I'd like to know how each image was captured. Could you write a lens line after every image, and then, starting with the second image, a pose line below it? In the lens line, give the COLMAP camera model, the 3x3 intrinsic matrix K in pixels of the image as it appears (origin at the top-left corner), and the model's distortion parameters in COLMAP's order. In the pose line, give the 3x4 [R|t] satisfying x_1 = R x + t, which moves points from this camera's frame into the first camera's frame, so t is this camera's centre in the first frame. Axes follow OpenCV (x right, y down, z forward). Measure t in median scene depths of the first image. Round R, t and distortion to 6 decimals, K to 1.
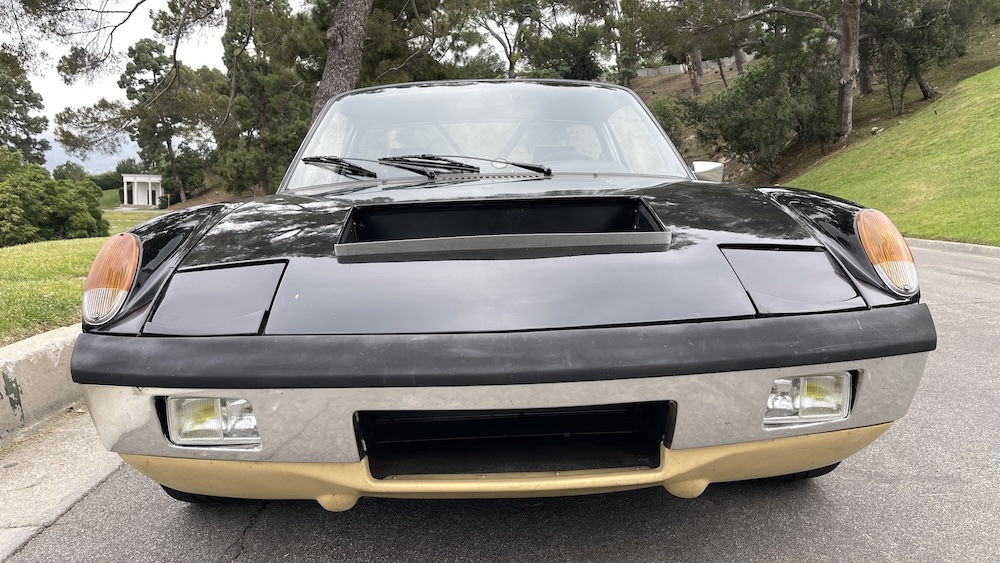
lens RADIAL K [[760.7, 0, 497.7], [0, 760.7, 282.6], [0, 0, 1]] dist [0.042852, -0.085284]
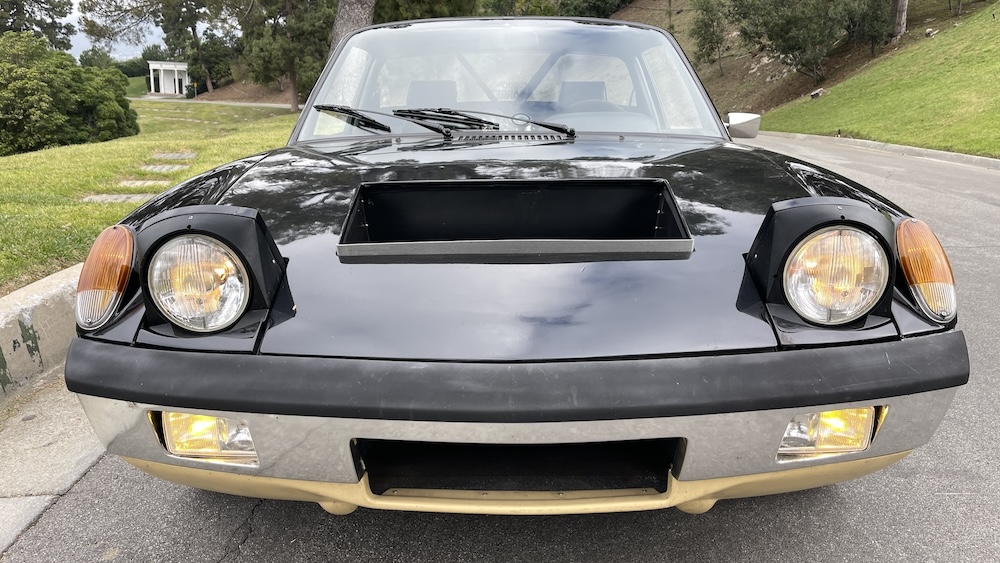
lens RADIAL K [[760.7, 0, 501.8], [0, 760.7, 292.6], [0, 0, 1]] dist [0.042852, -0.085284]
pose [[0.999166, 0.028942, -0.028794, 0.017223], [-0.024501, 0.989256, 0.144124, -0.106813], [0.032656, -0.143298, 0.989141, 0.048572]]
